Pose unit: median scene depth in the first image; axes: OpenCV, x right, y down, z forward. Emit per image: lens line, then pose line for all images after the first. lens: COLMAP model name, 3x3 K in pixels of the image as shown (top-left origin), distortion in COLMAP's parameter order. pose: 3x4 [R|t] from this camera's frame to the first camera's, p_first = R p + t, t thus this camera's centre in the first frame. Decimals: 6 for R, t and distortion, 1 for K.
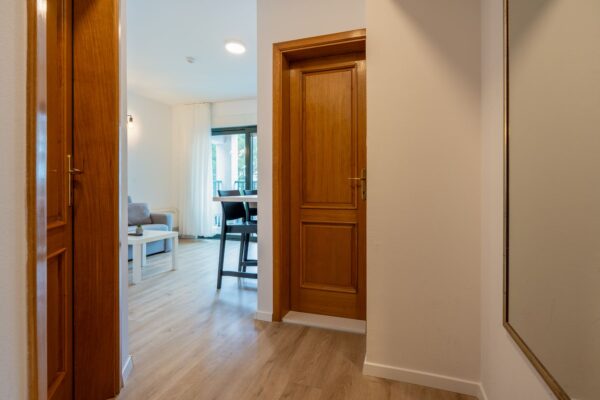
lens RADIAL K [[269.0, 0, 318.4], [0, 269.0, 189.2], [0, 0, 1]] dist [0.001022, 0.000068]
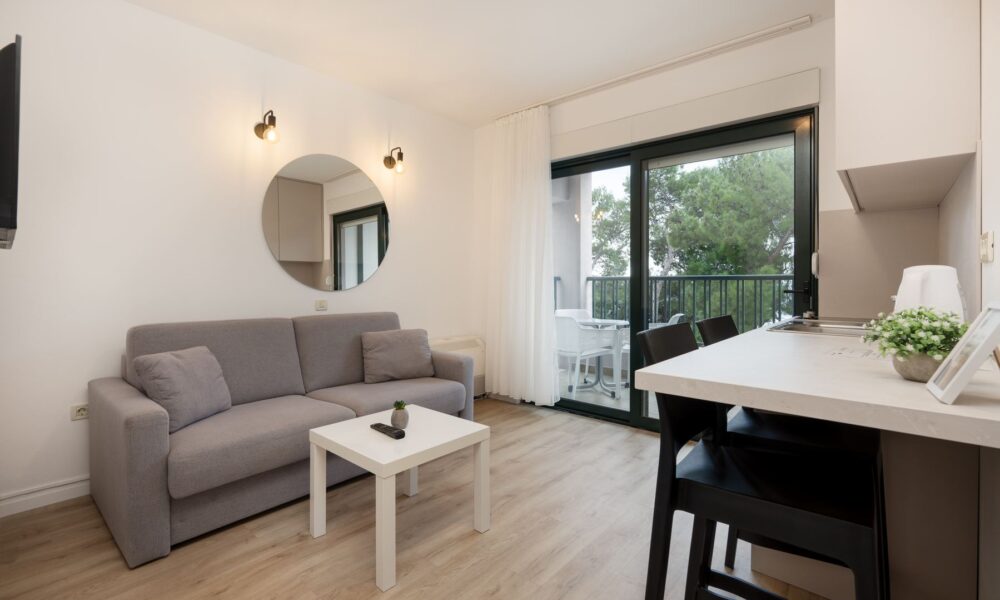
lens RADIAL K [[442.9, 0, 498.0], [0, 442.9, 280.7], [0, 0, 1]] dist [0.001294, 0.000058]
pose [[0.905514, 0.000580, -0.424316, -0.168453], [-0.002268, 0.999991, -0.003473, -0.026718], [0.424310, 0.004107, 0.905508, 0.304611]]
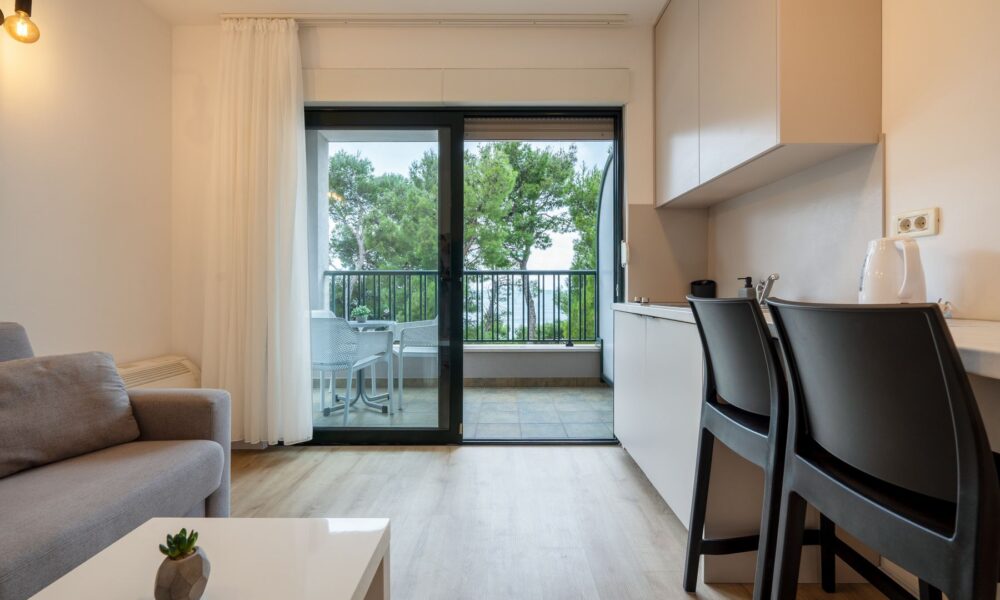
lens RADIAL K [[442.8, 0, 500.2], [0, 442.8, 290.6], [0, 0, 1]] dist [0.000165, 0.000067]
pose [[0.961822, -0.000419, 0.273674, -0.349918], [-0.001359, 0.999979, 0.006309, -0.004878], [-0.273671, -0.006440, 0.961802, 0.448516]]
